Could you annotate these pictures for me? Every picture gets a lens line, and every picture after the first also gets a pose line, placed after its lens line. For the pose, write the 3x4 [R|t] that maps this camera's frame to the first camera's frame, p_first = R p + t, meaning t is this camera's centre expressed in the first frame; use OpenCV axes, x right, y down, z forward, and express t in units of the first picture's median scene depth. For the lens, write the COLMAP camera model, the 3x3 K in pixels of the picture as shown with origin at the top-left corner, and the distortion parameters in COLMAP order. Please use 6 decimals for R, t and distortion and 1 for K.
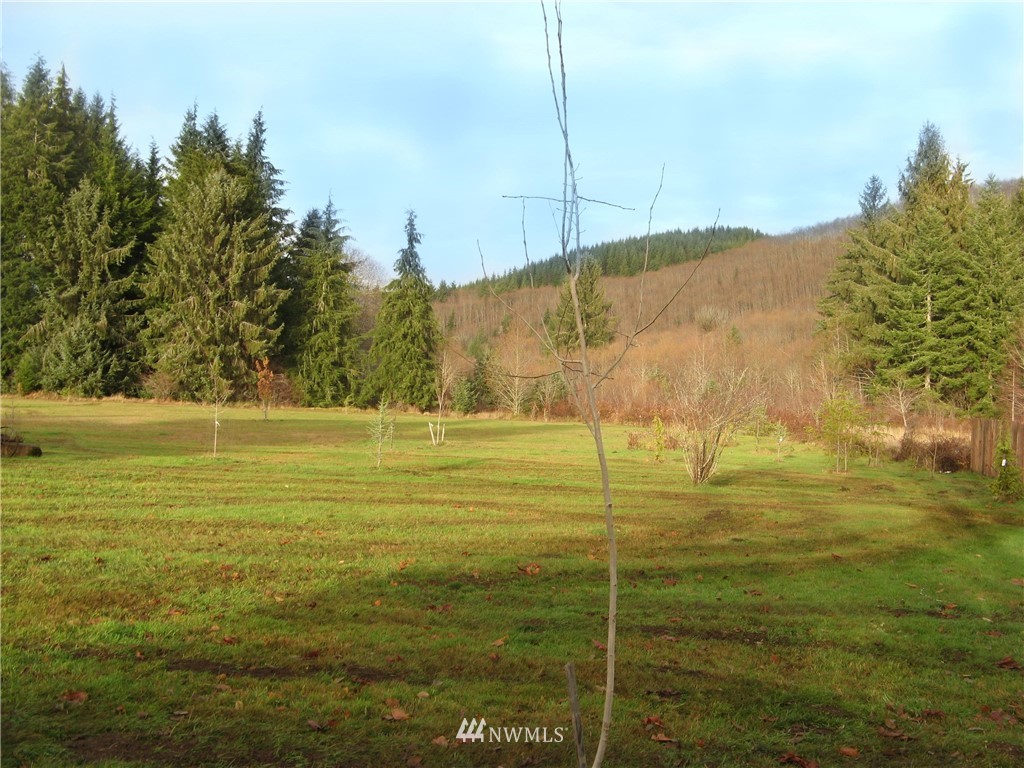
lens RADIAL K [[1073.2, 0, 516.6], [0, 1073.2, 391.3], [0, 0, 1]] dist [-0.114281, 0.000000]
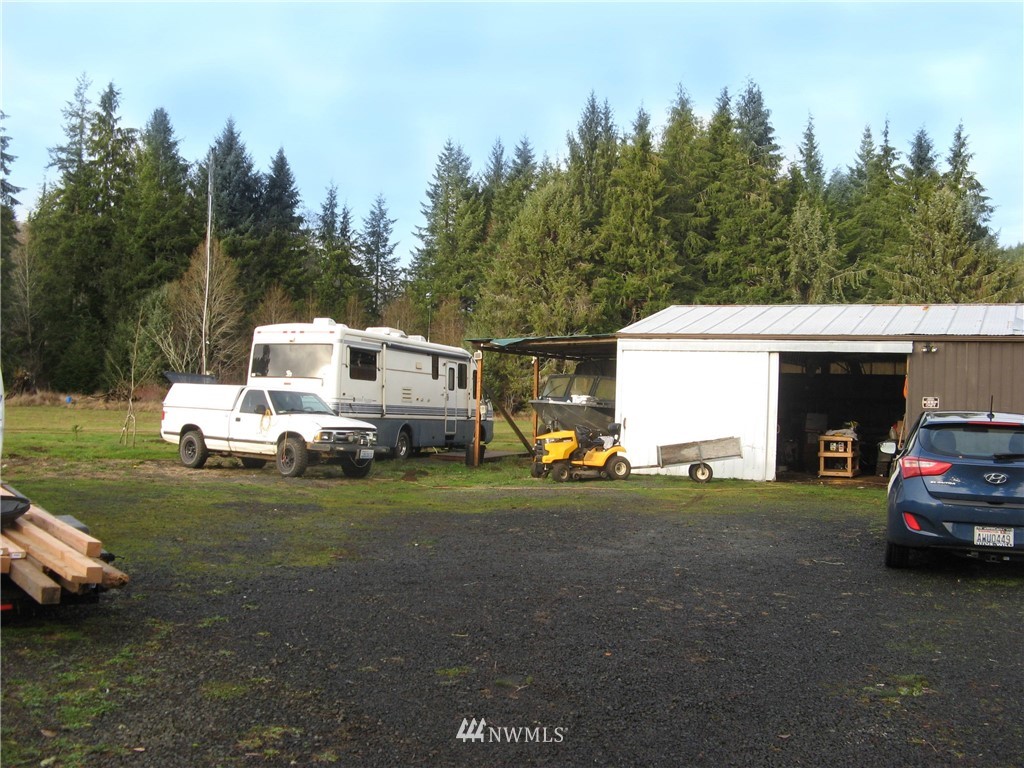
lens RADIAL K [[1073.2, 0, 531.6], [0, 1073.2, 382.2], [0, 0, 1]] dist [-0.114281, 0.000000]
pose [[0.962538, -0.005706, -0.271086, -0.475853], [-0.000417, 0.999746, -0.022523, -0.014047], [0.271145, 0.021792, 0.962292, -0.013707]]
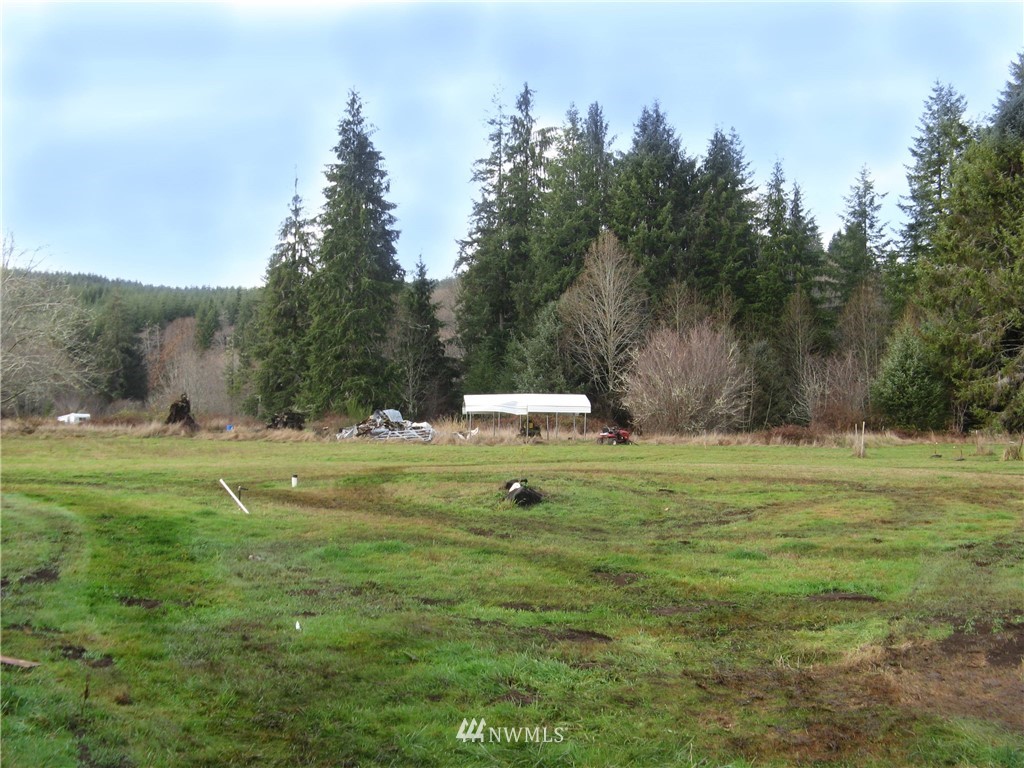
lens RADIAL K [[1073.2, 0, 488.7], [0, 1073.2, 403.8], [0, 0, 1]] dist [-0.114281, 0.000000]
pose [[0.606131, -0.036767, -0.794515, -0.402366], [0.018328, 0.999311, -0.032262, -0.009184], [0.795154, 0.004993, 0.606387, 0.333759]]
